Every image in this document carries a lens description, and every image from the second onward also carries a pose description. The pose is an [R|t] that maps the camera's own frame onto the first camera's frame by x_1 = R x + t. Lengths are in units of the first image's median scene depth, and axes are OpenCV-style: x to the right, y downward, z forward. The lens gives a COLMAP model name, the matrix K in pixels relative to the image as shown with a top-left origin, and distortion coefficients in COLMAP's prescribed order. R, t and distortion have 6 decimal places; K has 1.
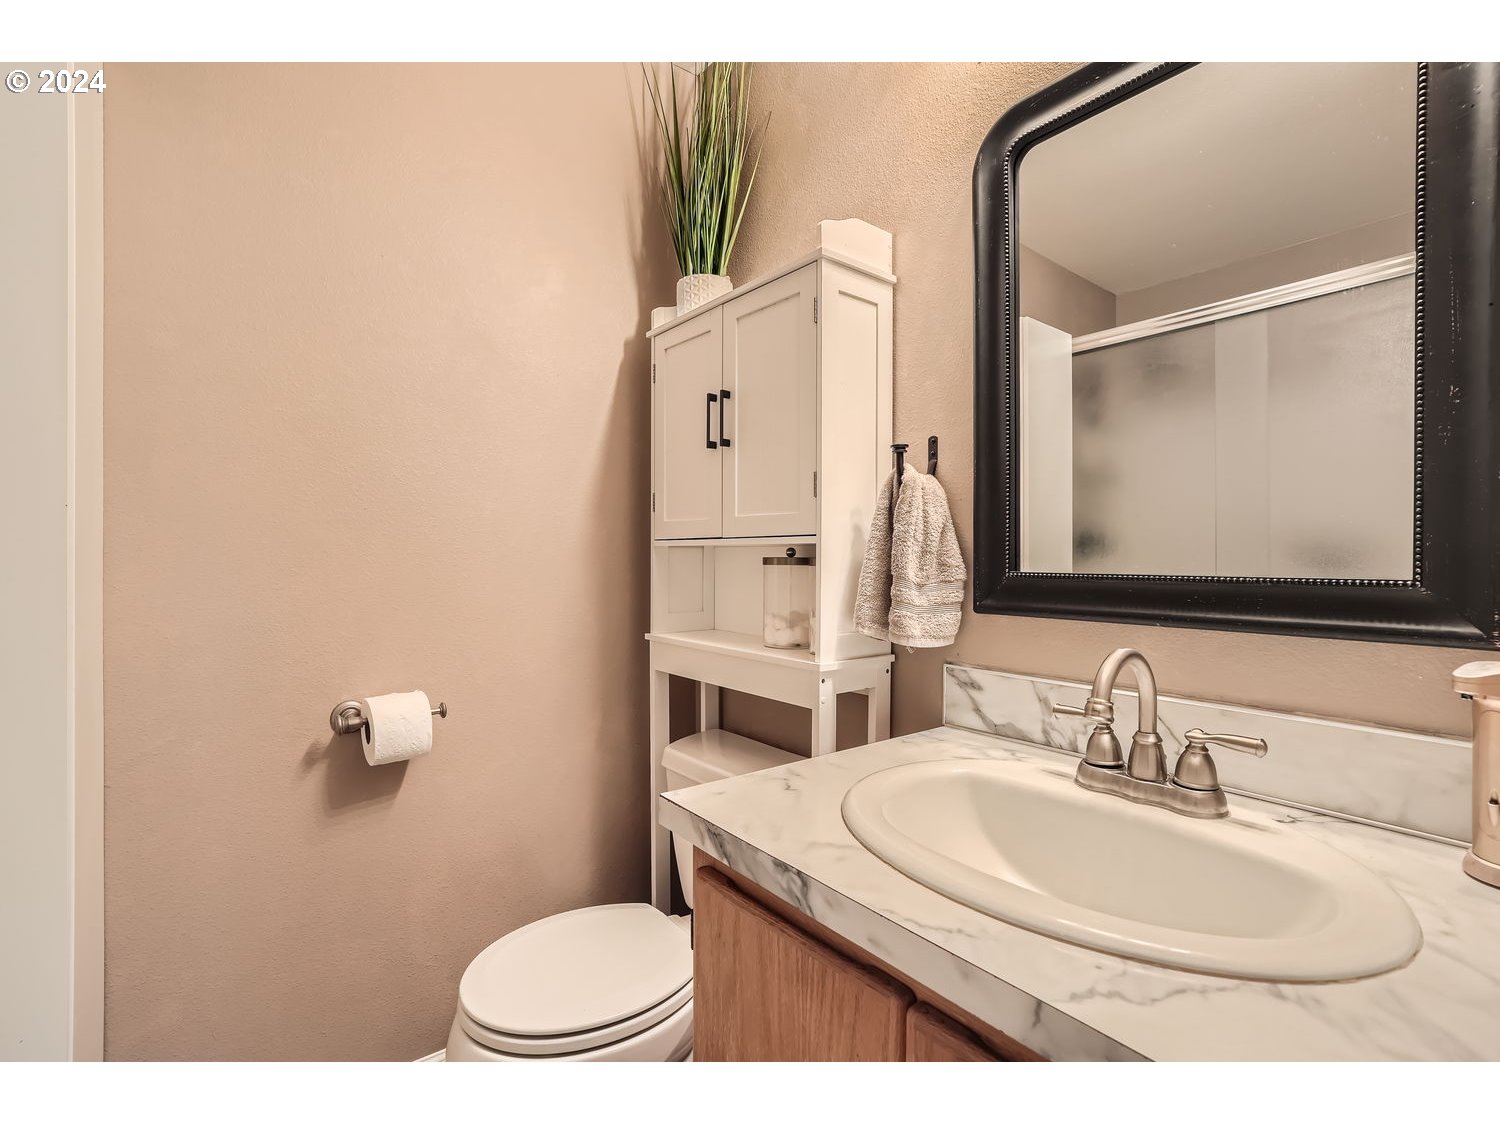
lens RADIAL K [[695.3, 0, 754.7], [0, 695.3, 569.7], [0, 0, 1]] dist [-0.011123, 0.001031]
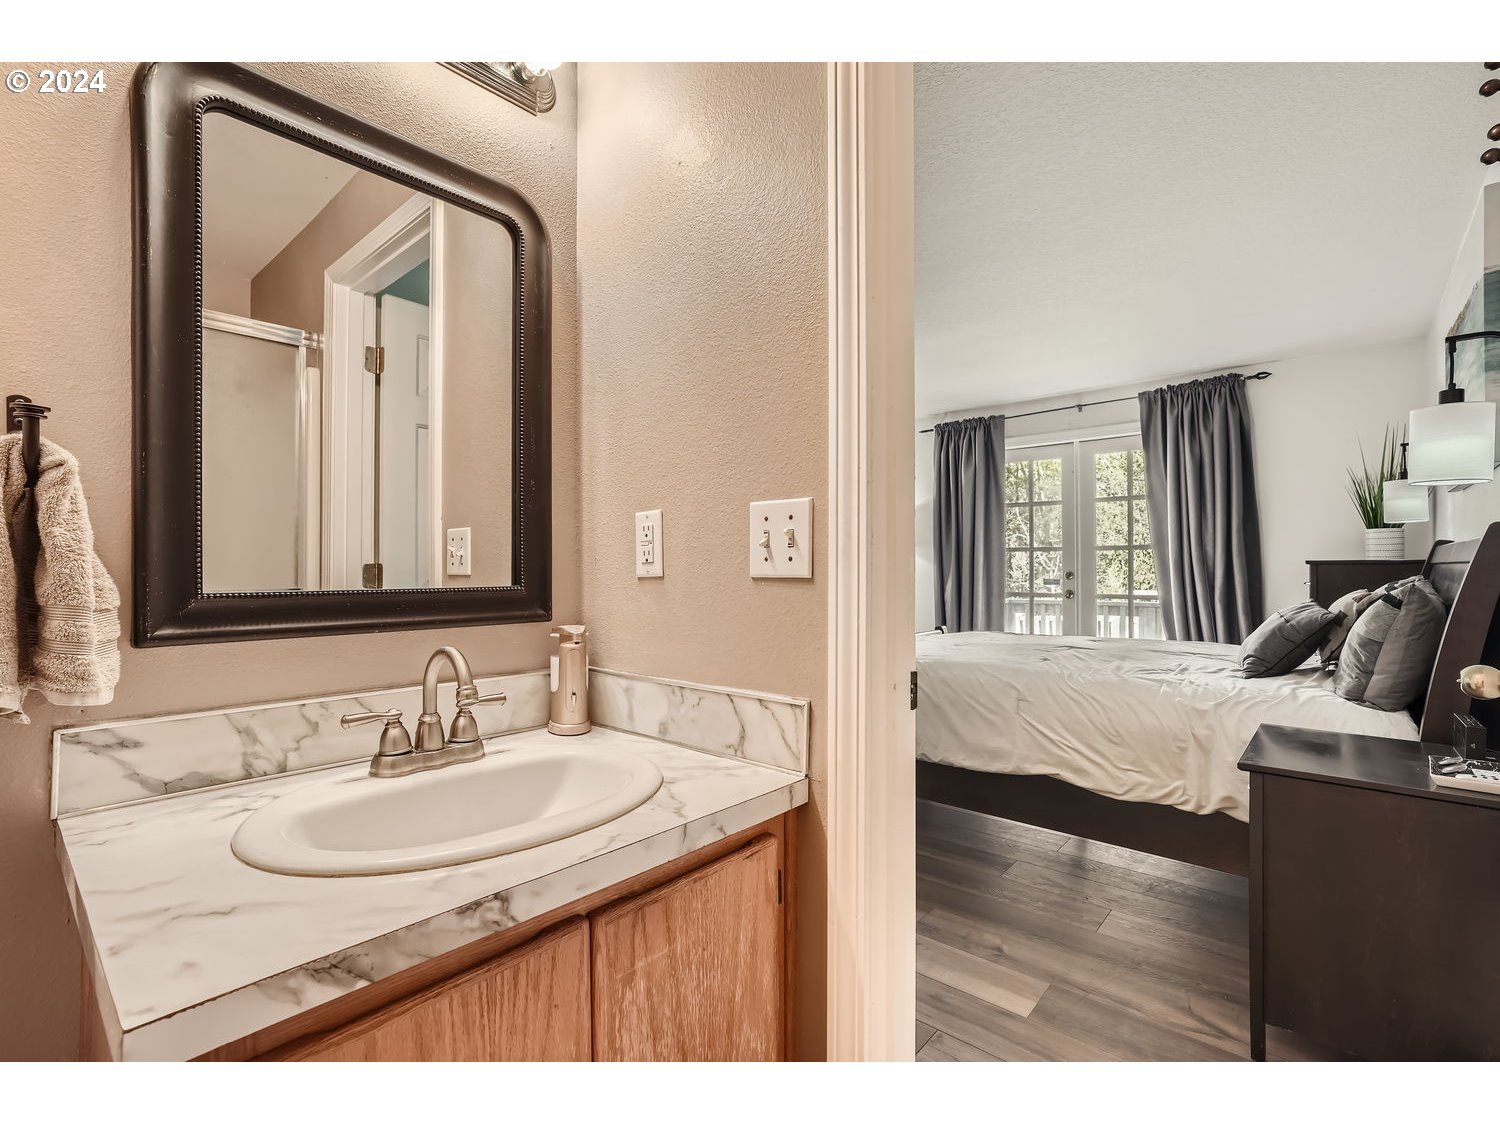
lens RADIAL K [[687.4, 0, 750.6], [0, 687.4, 562.7], [0, 0, 1]] dist [0.003823, 0.000583]
pose [[-0.174372, 0.005919, 0.984662, -0.762473], [0.016270, 0.999863, -0.003129, -0.026992], [-0.984545, 0.015475, -0.174444, 0.624380]]
